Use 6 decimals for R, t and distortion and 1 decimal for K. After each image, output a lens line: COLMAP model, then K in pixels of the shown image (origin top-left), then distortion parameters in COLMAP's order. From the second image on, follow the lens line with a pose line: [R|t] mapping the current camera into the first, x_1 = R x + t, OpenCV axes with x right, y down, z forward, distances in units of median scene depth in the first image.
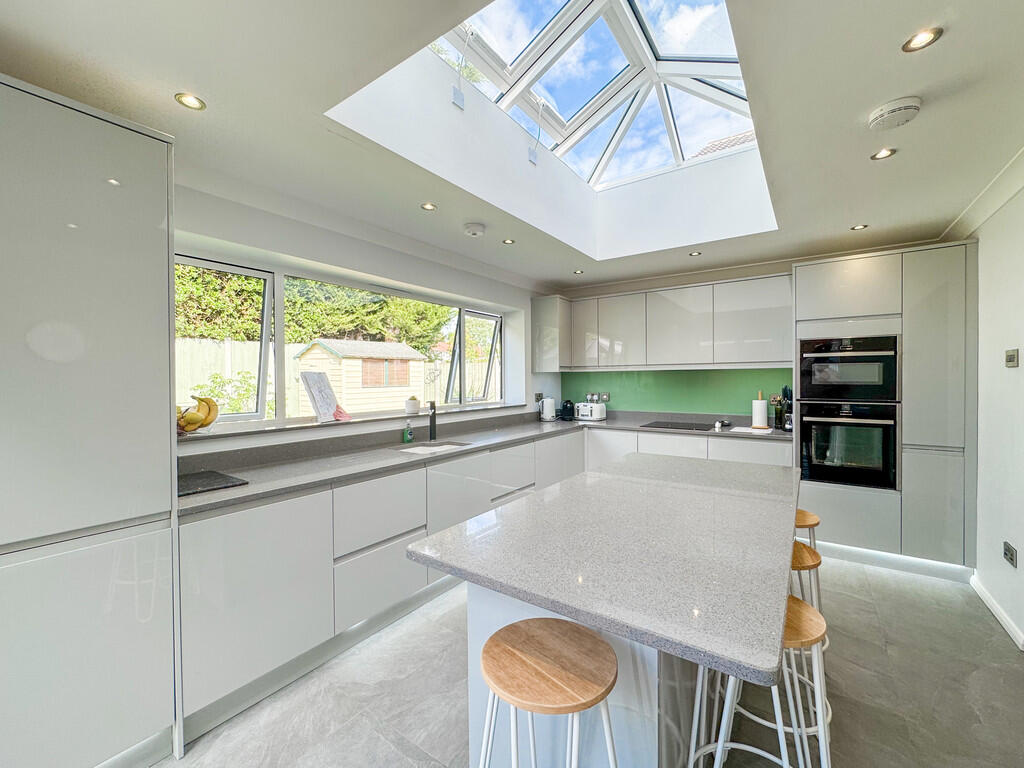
lens RADIAL K [[408.6, 0, 493.4], [0, 408.6, 381.0], [0, 0, 1]] dist [-0.003067, 0.000253]
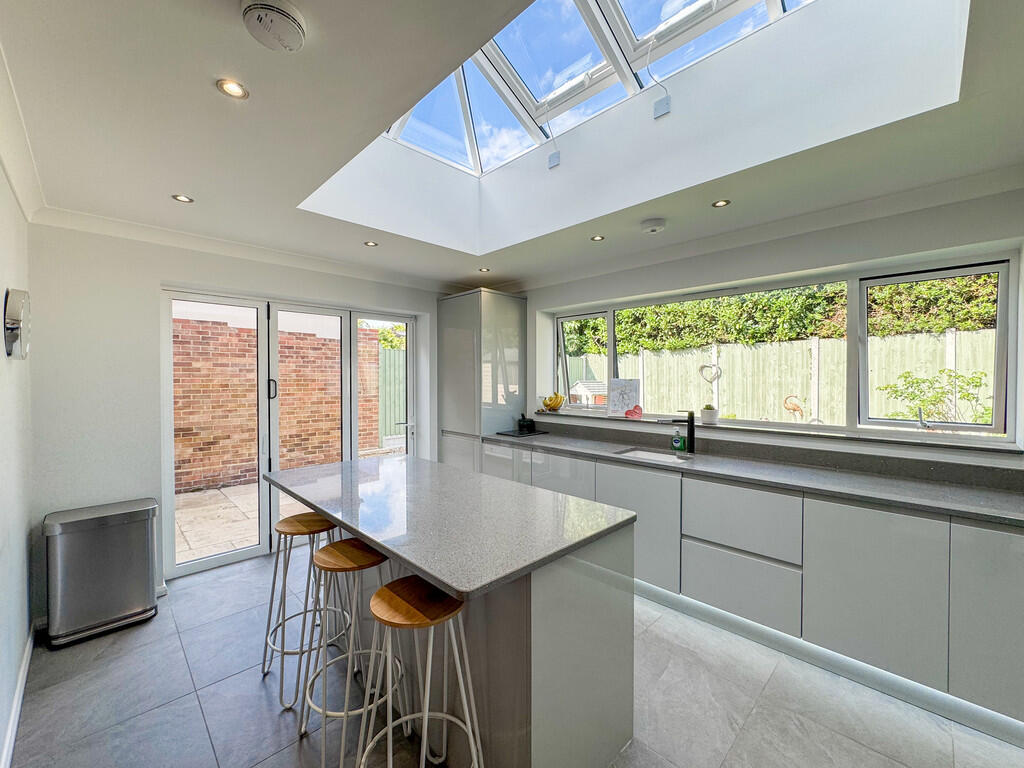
lens RADIAL K [[408.6, 0, 522.6], [0, 408.6, 384.2], [0, 0, 1]] dist [-0.003067, 0.000253]
pose [[-0.151707, 0.022330, -0.988173, 0.385703], [-0.002487, 0.999733, 0.022973, -0.014308], [0.988422, 0.005942, -0.151611, 0.363350]]
